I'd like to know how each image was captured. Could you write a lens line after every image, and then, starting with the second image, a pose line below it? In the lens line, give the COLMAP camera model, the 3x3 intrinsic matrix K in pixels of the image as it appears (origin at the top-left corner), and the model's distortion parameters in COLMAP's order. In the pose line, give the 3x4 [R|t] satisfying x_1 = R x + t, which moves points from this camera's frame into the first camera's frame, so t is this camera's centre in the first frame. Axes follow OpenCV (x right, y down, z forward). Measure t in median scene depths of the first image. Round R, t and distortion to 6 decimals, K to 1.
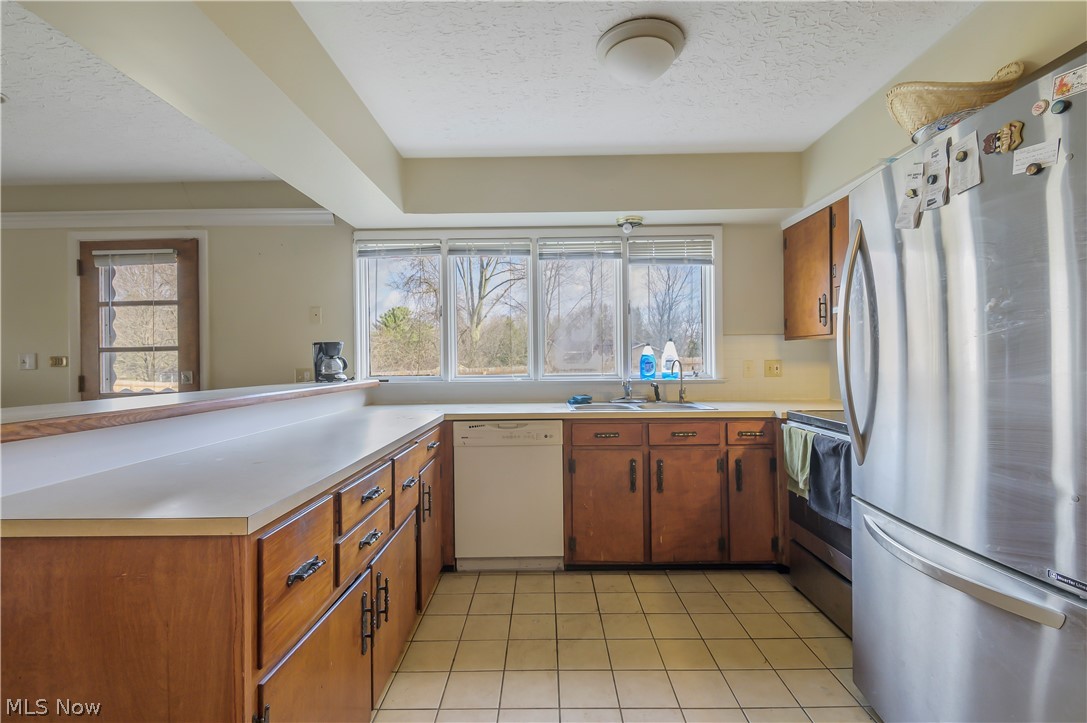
lens RADIAL K [[493.2, 0, 543.5], [0, 493.2, 361.5], [0, 0, 1]] dist [0.000223, -0.000034]
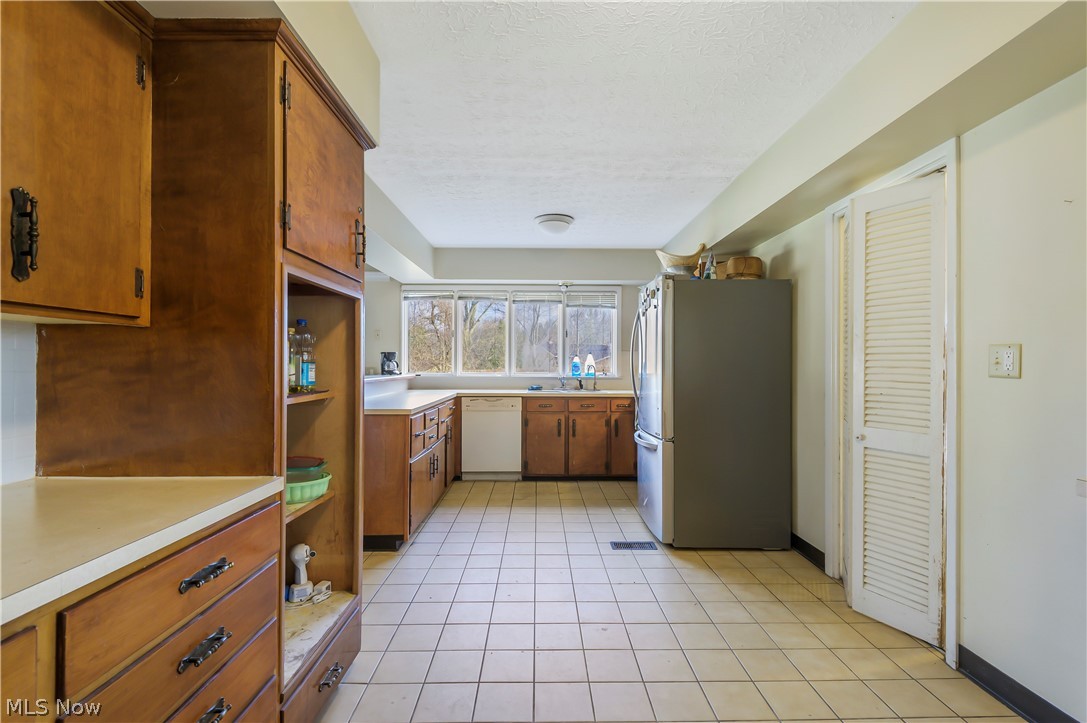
lens RADIAL K [[493.2, 0, 543.5], [0, 493.2, 361.5], [0, 0, 1]] dist [0.000223, -0.000034]
pose [[0.999764, 0.014309, 0.016338, 0.087503], [-0.014189, 0.999871, -0.007486, -0.000781], [-0.016443, 0.007253, 0.999839, -0.824169]]
